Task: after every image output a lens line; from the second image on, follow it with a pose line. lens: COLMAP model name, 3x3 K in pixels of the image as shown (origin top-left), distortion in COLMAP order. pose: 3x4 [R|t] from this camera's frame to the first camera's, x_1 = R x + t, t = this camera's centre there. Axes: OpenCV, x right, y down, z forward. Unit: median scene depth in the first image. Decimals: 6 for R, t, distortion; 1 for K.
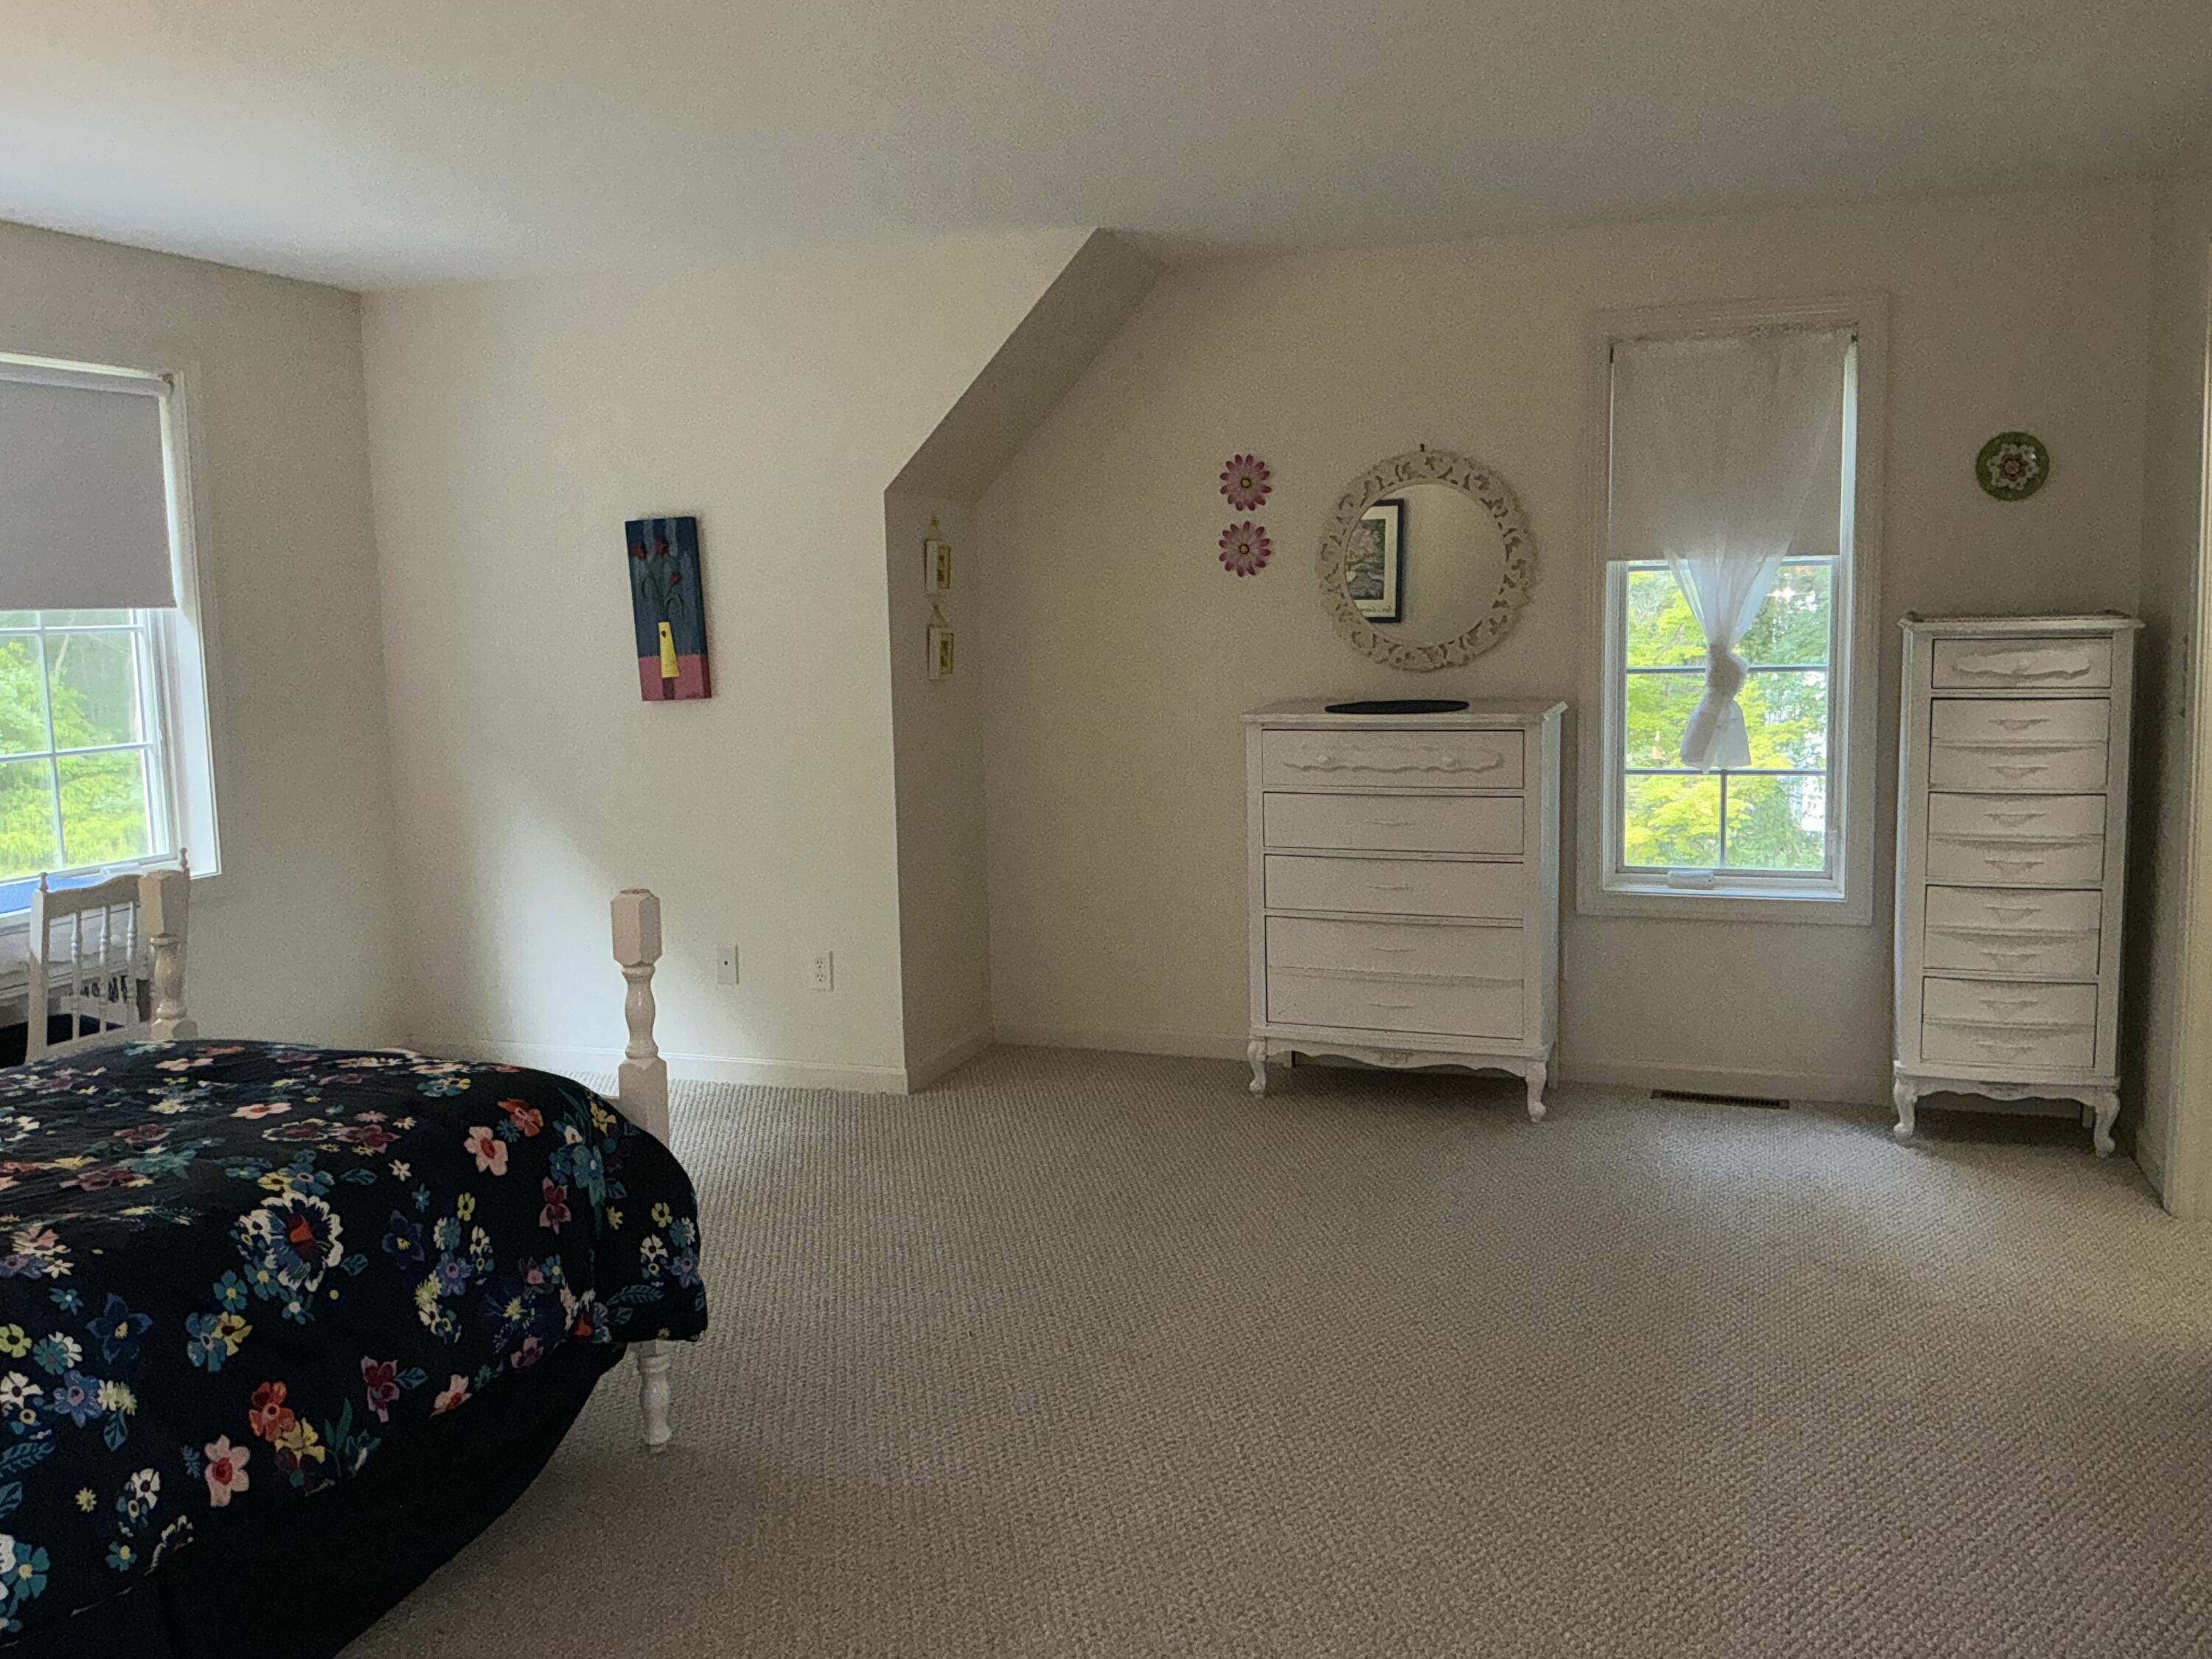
lens RADIAL K [[1826.7, 0, 1106.0], [0, 1826.7, 829.5], [0, 0, 1]] dist [0.159493, -0.332452]
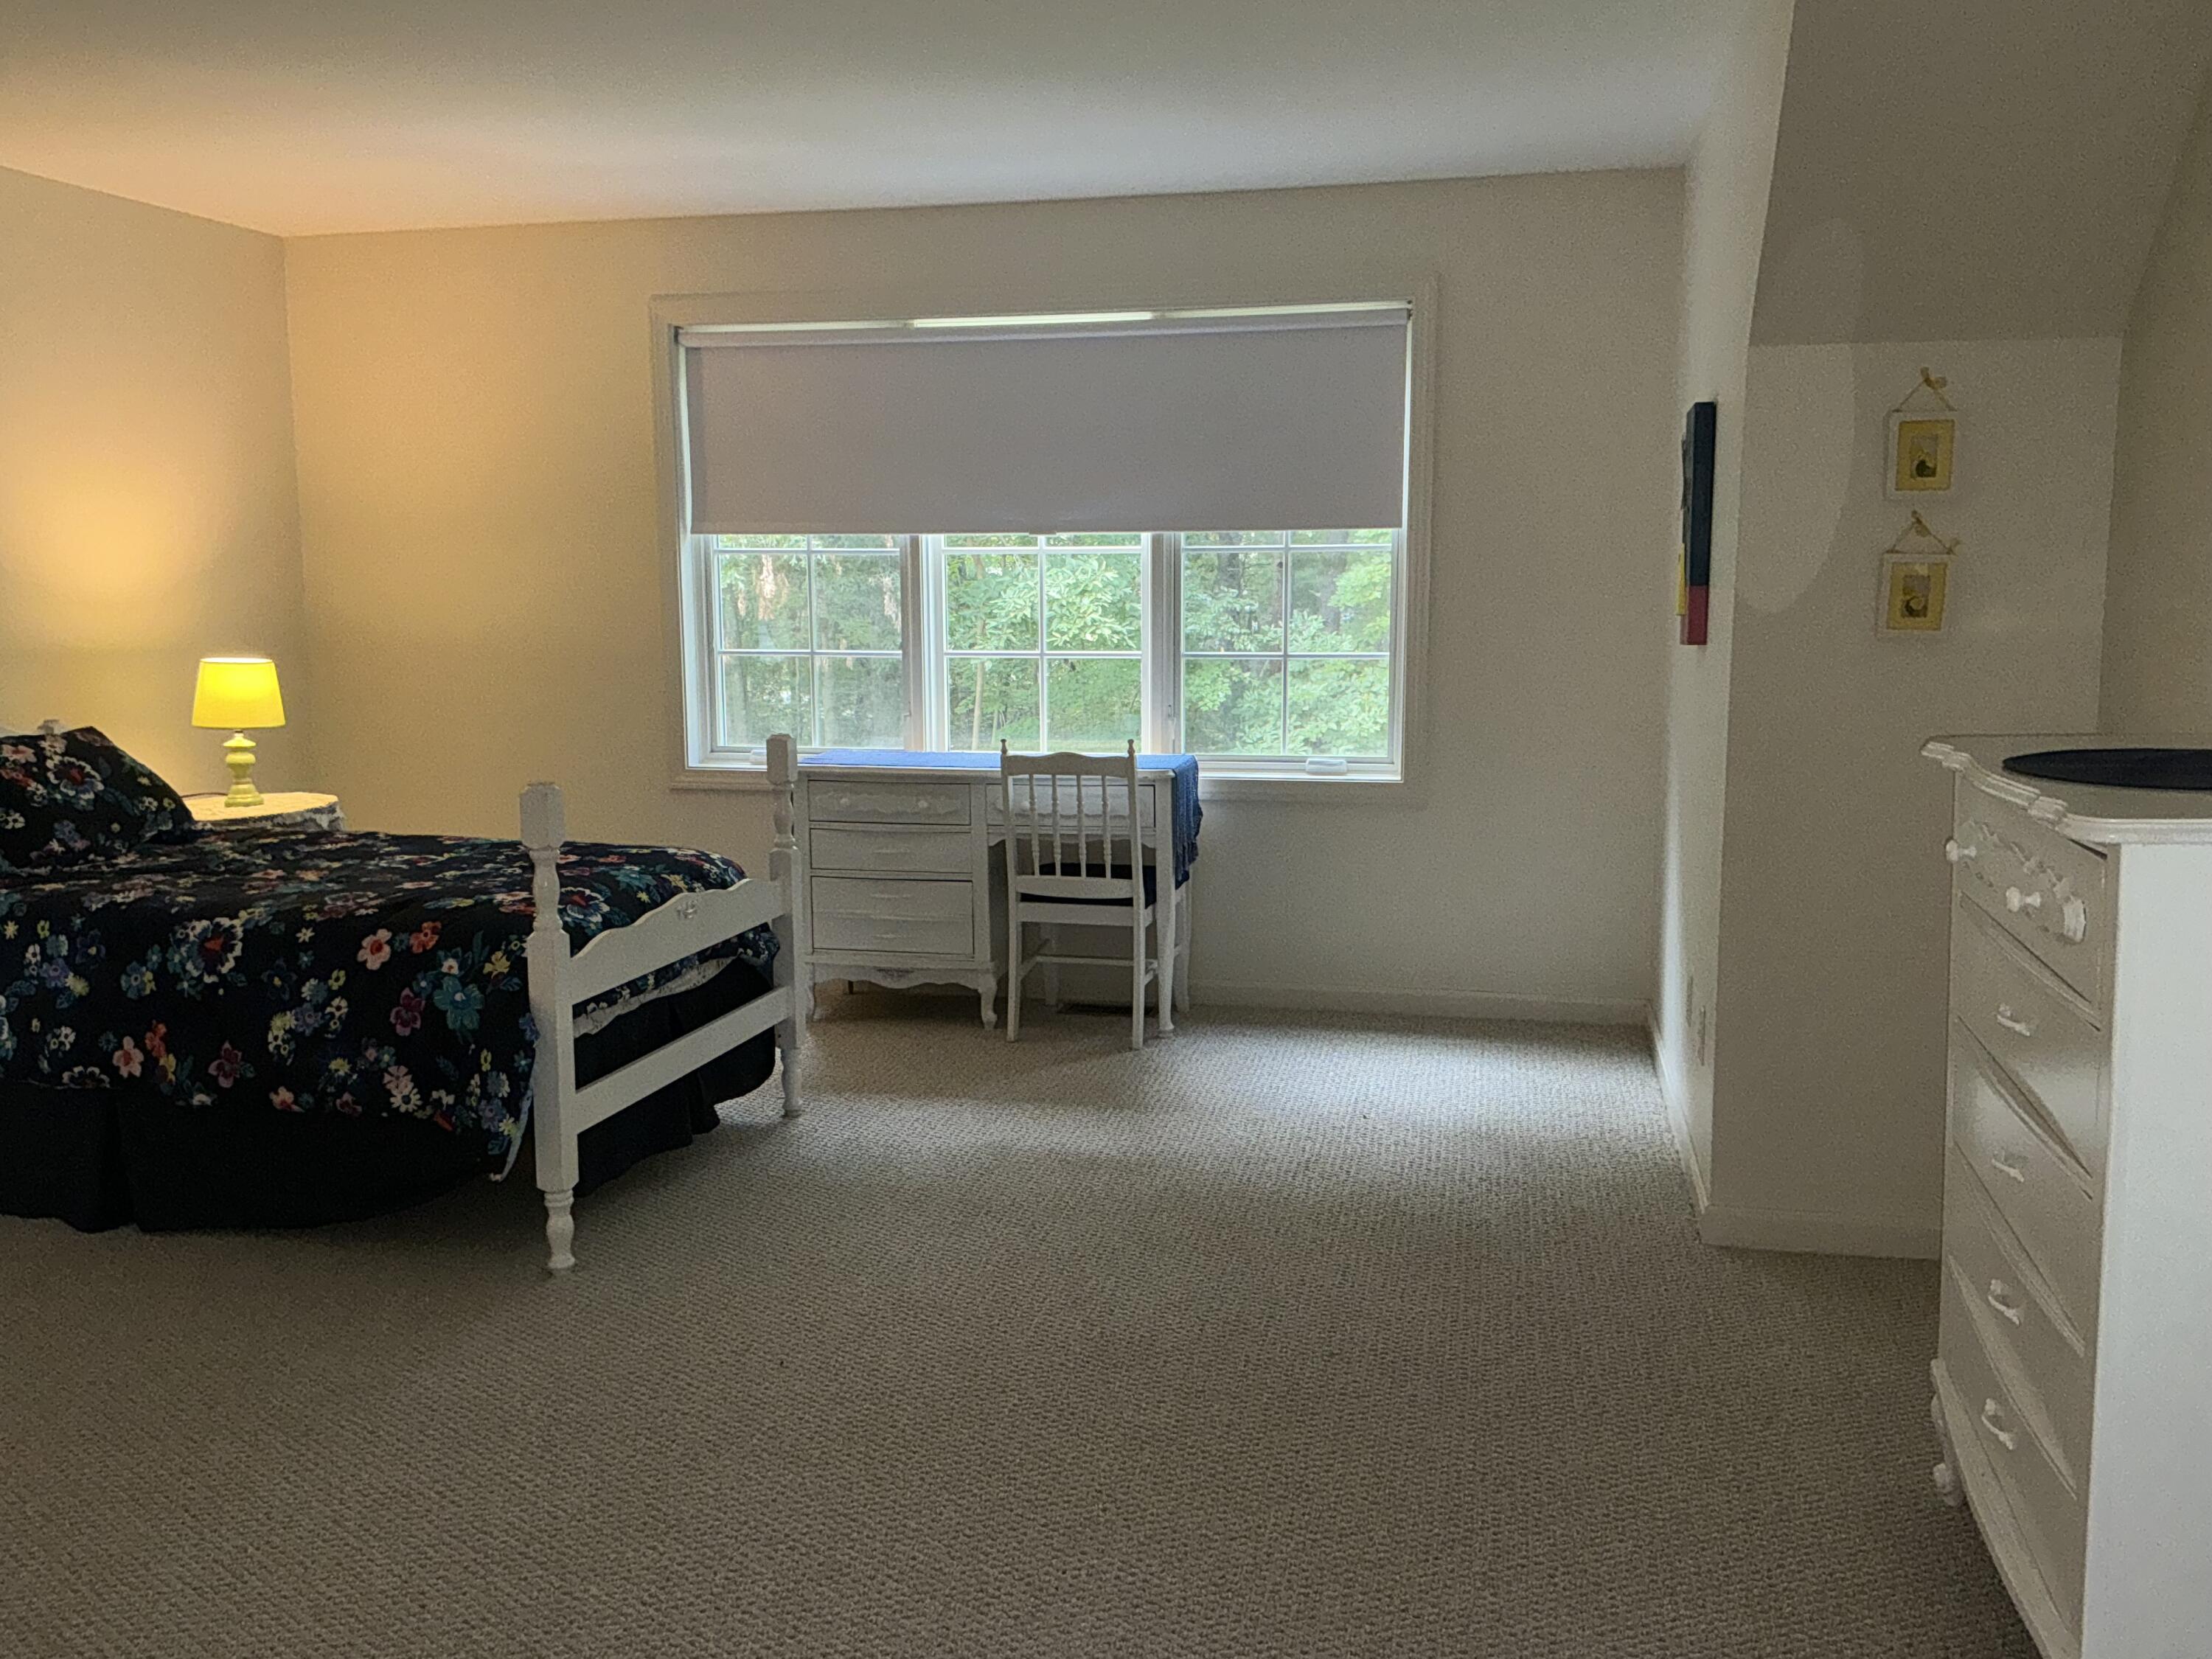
lens RADIAL K [[1826.7, 0, 1106.0], [0, 1826.7, 829.5], [0, 0, 1]] dist [0.159493, -0.332452]
pose [[0.105008, 0.156039, -0.982153, 1.051441], [-0.105733, 0.983767, 0.144991, -0.162983], [0.988835, 0.088620, 0.119802, 1.422597]]
